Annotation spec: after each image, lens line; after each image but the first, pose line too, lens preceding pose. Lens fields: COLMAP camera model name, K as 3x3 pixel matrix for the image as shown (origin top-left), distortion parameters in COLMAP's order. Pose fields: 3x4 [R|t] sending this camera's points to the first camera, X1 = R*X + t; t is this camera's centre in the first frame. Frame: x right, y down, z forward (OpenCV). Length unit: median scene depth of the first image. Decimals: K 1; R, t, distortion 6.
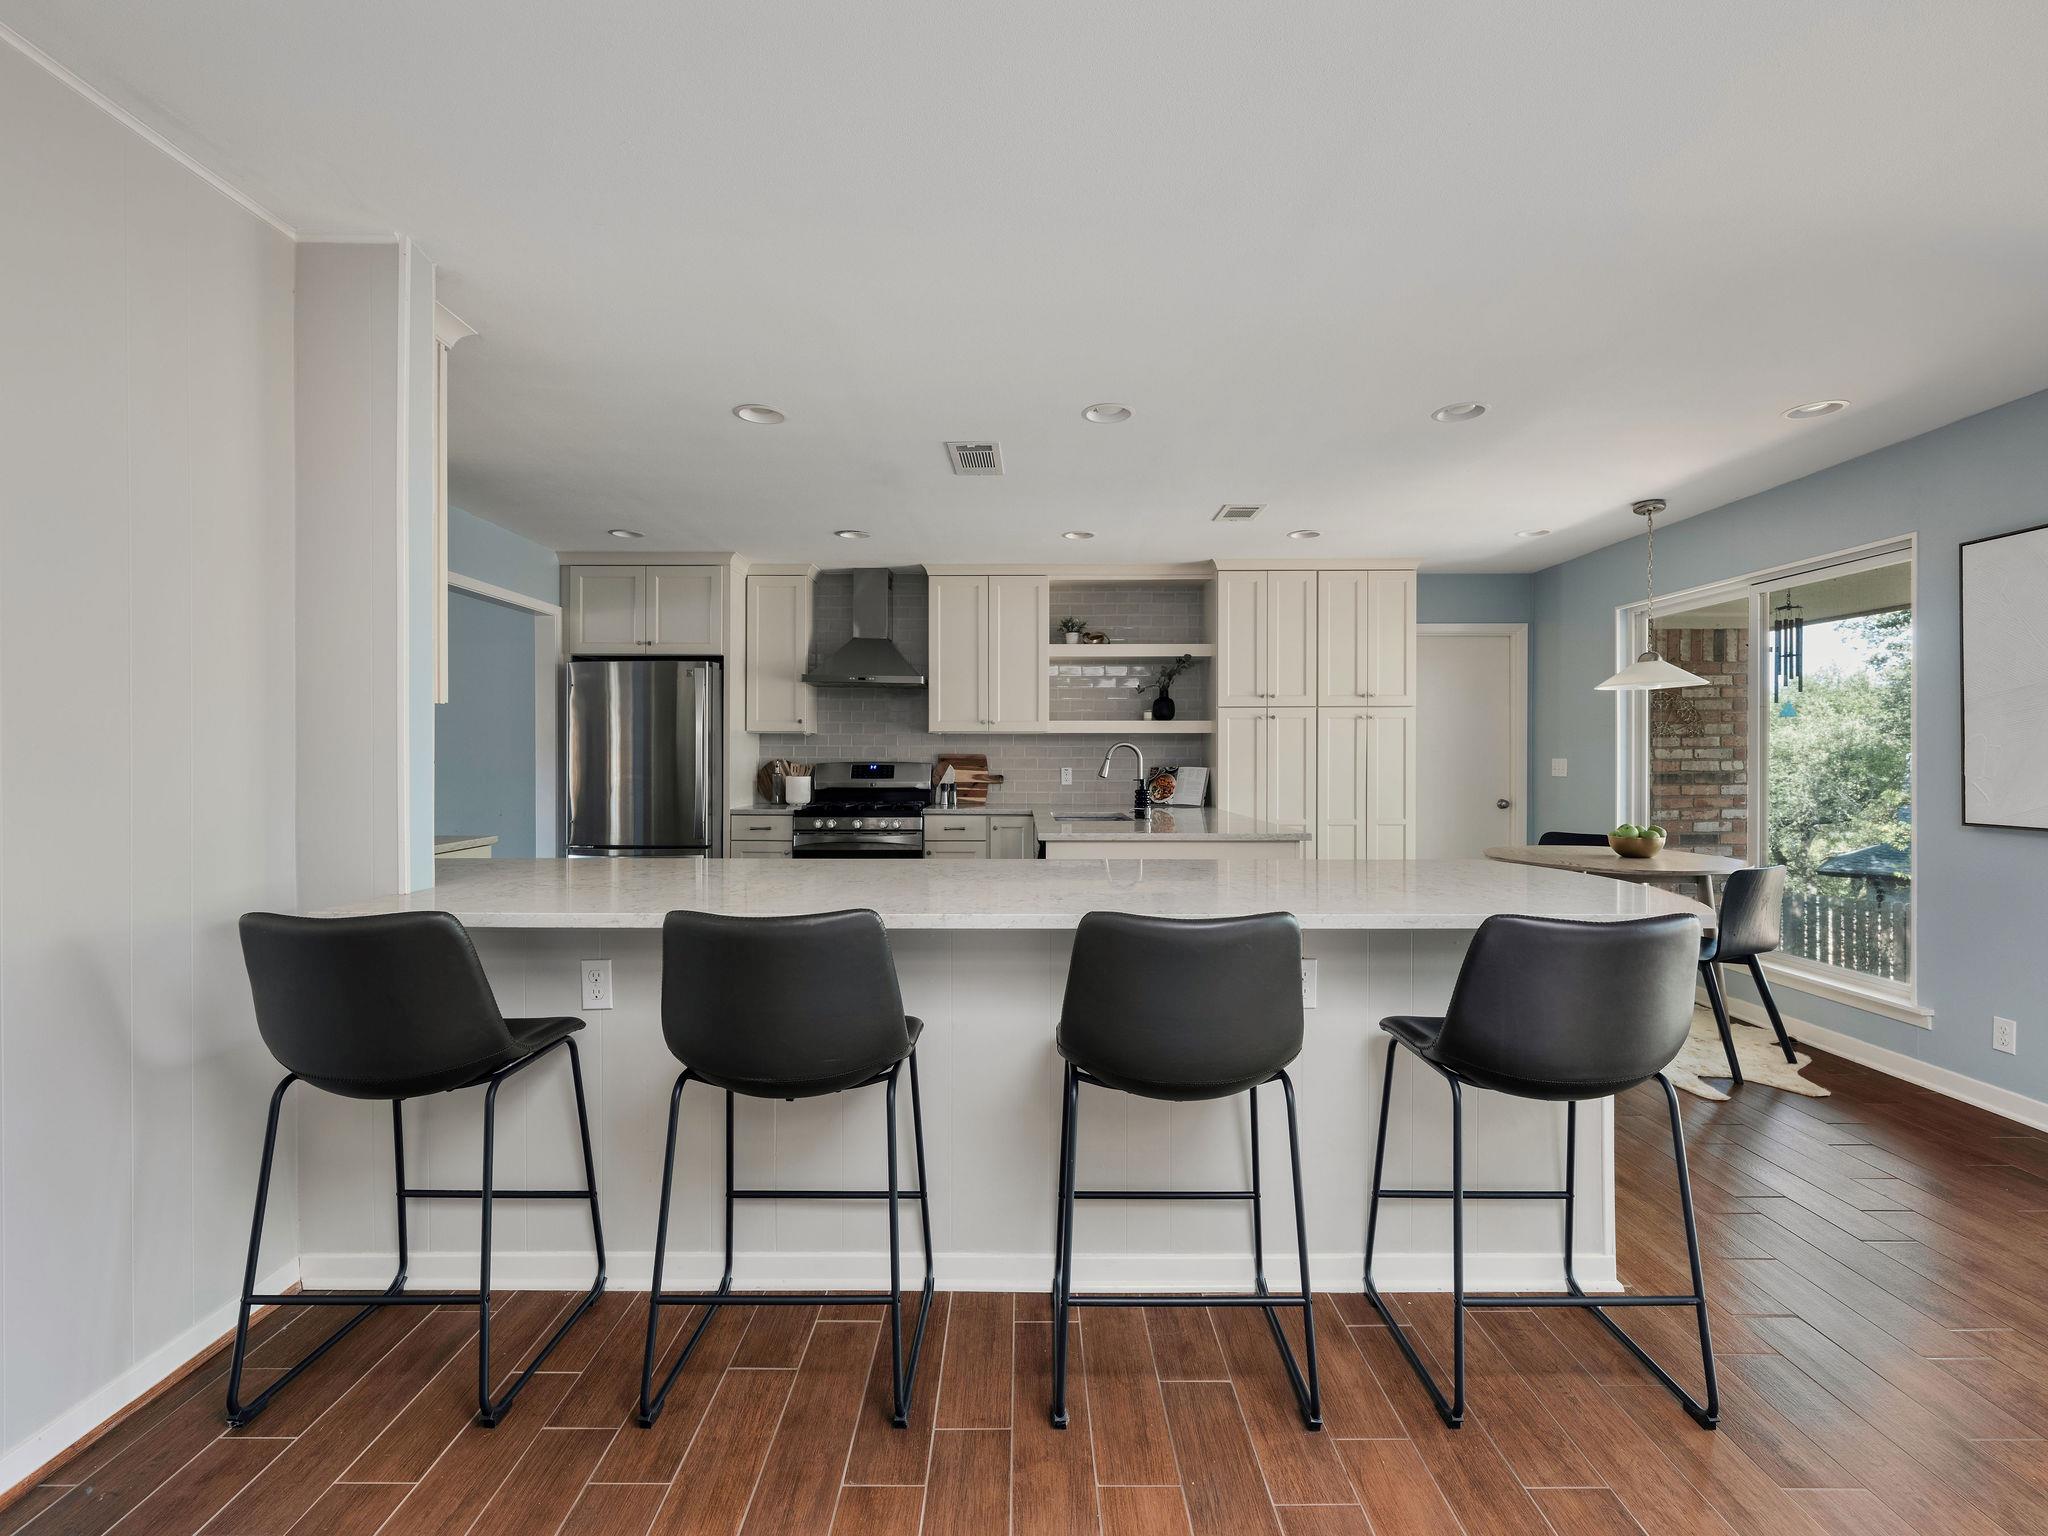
lens RADIAL K [[937.0, 0, 1019.3], [0, 937.0, 754.9], [0, 0, 1]] dist [0.003303, 0.001183]
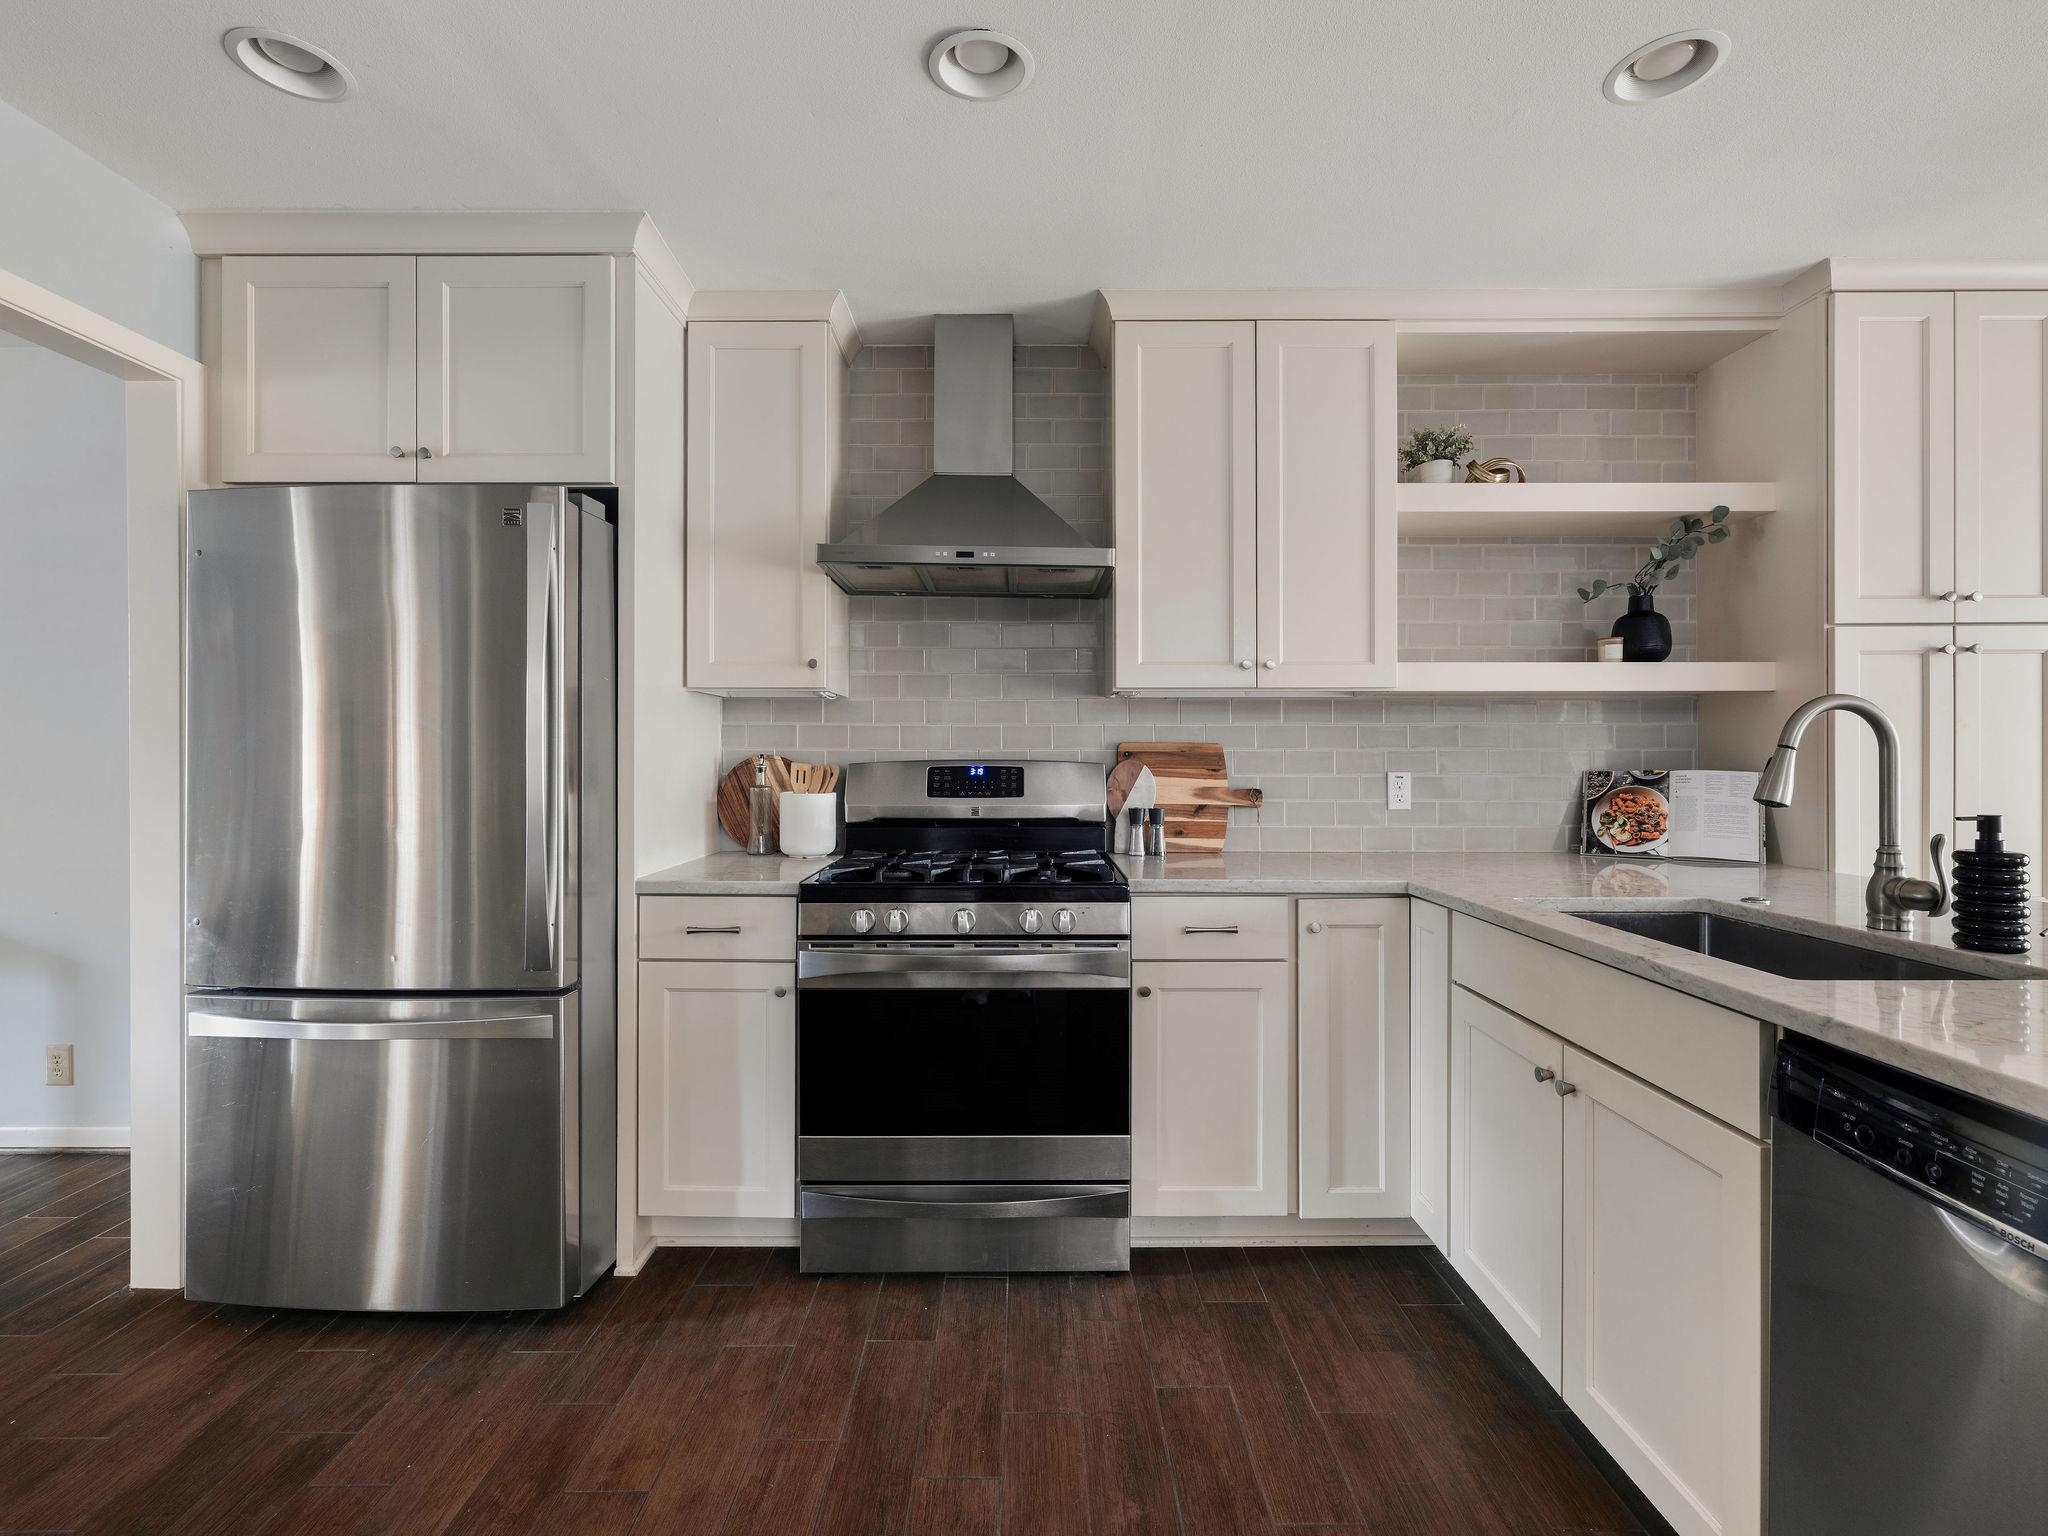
lens RADIAL K [[945.5, 0, 1024.5], [0, 945.5, 754.8], [0, 0, 1]] dist [0.000092, 0.000027]
pose [[0.999997, -0.001750, 0.001424, -0.138114], [0.001749, 0.999998, 0.000472, 0.005034], [-0.001425, -0.000469, 0.999999, 0.569295]]
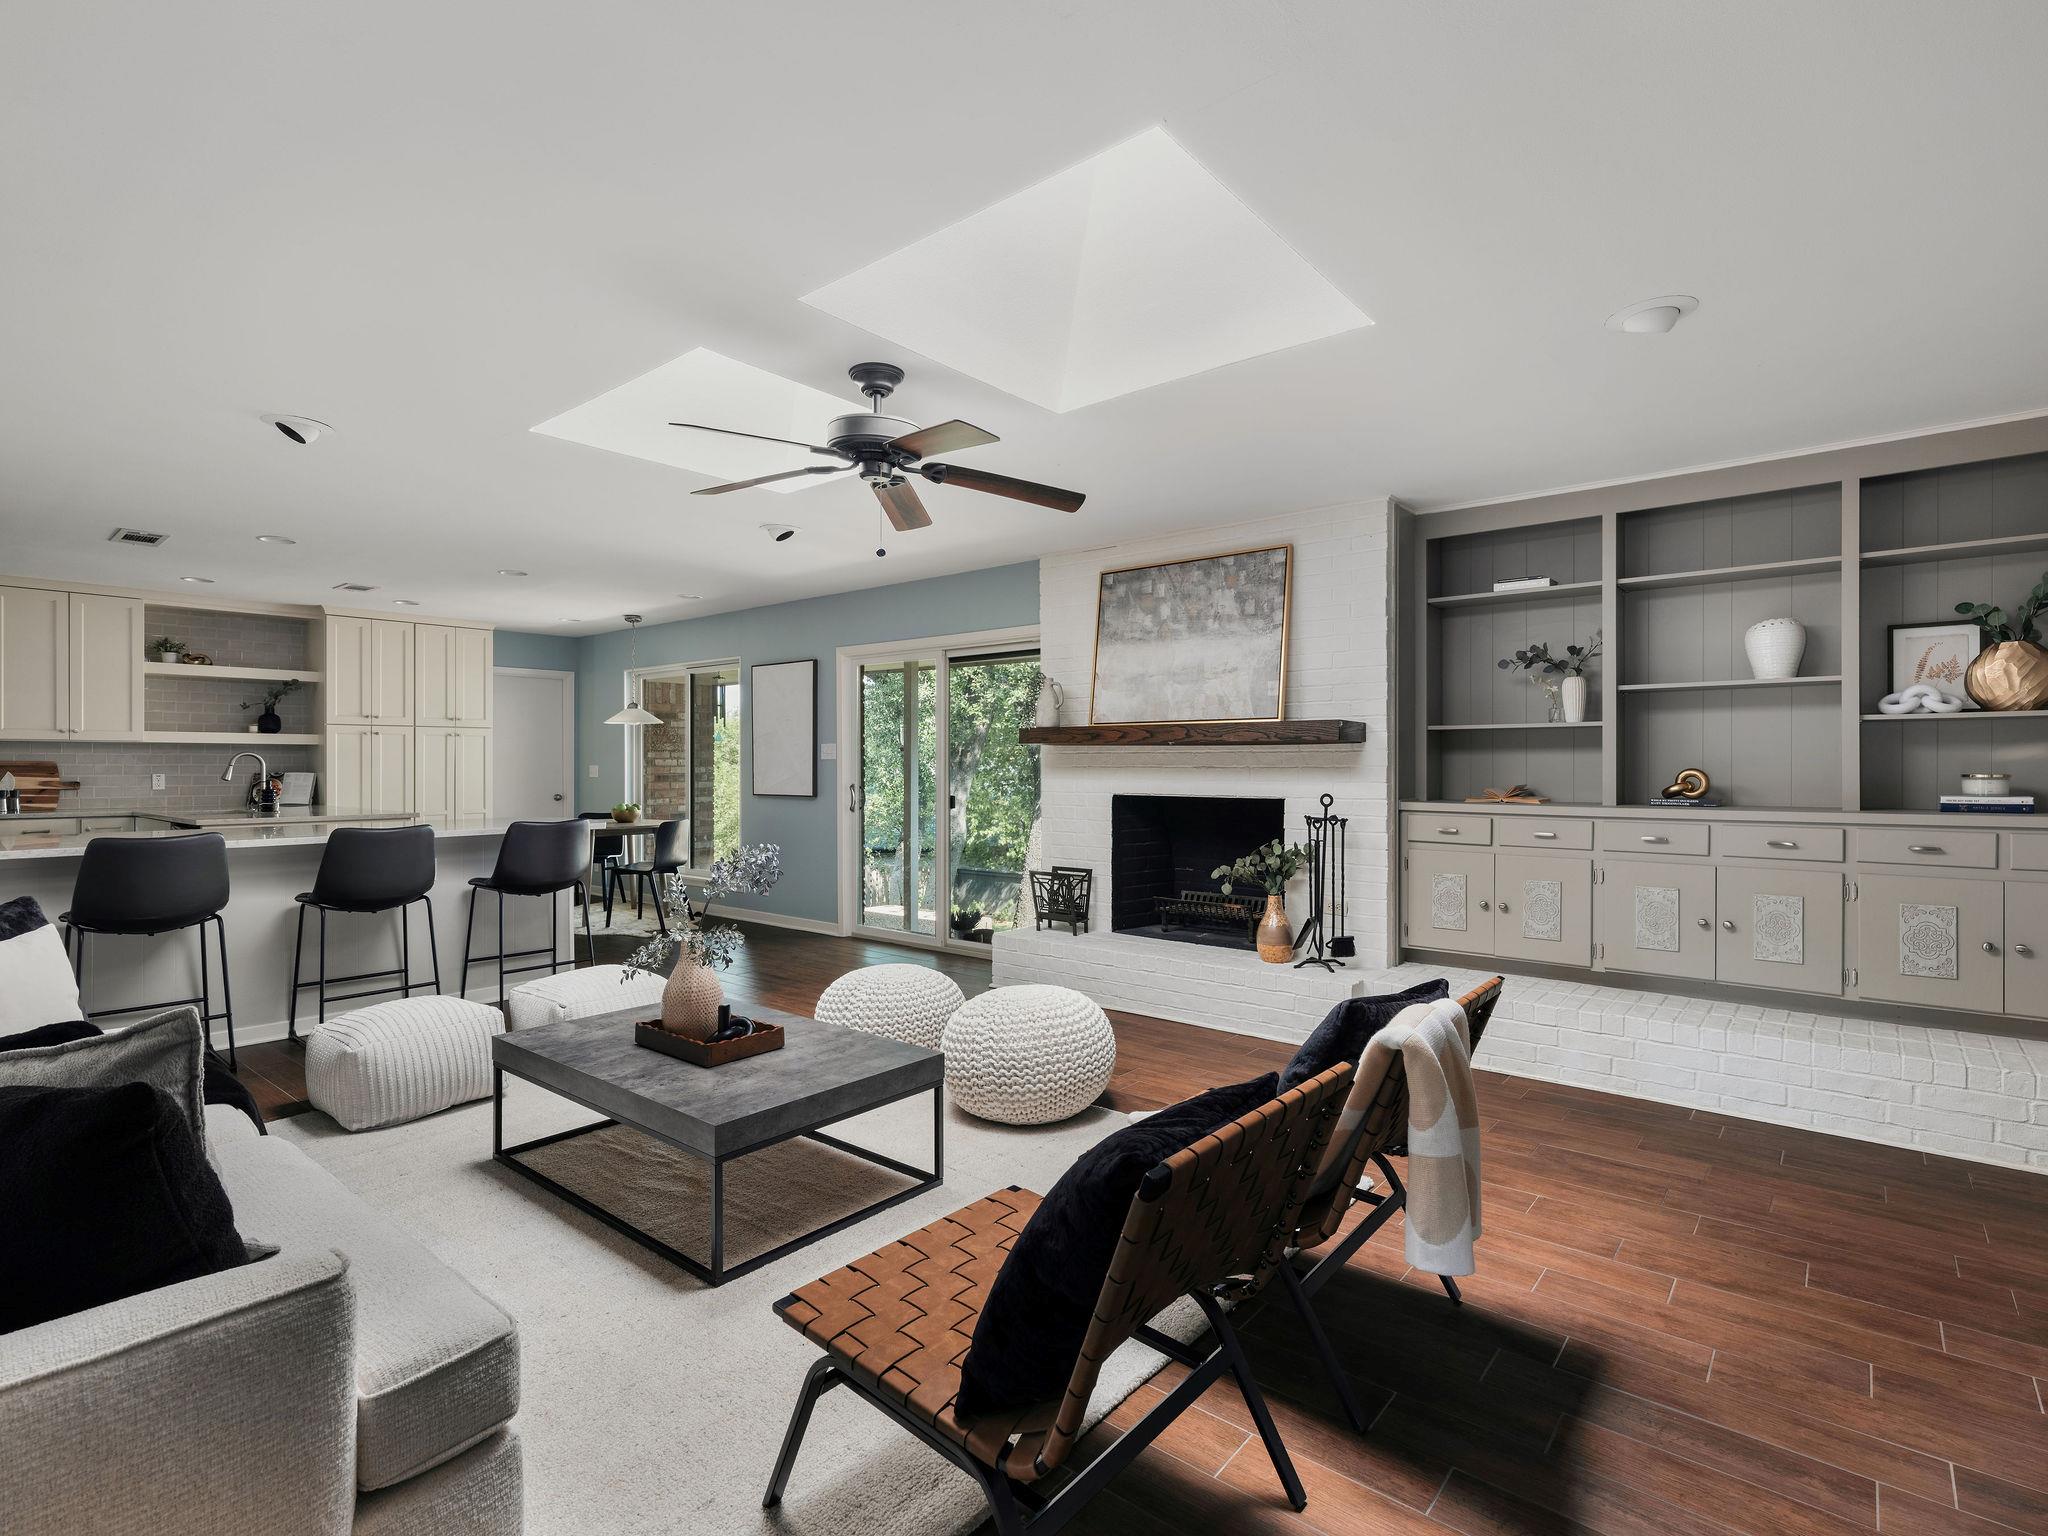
lens RADIAL K [[993.3, 0, 1024.0], [0, 993.3, 768.0], [0, 0, 1]] dist [-0.000144, -0.000783]
pose [[0.635071, -0.002686, 0.772449, -0.212662], [-0.000956, 0.999990, 0.004263, 0.000853], [-0.772453, -0.003446, 0.635062, -0.538979]]
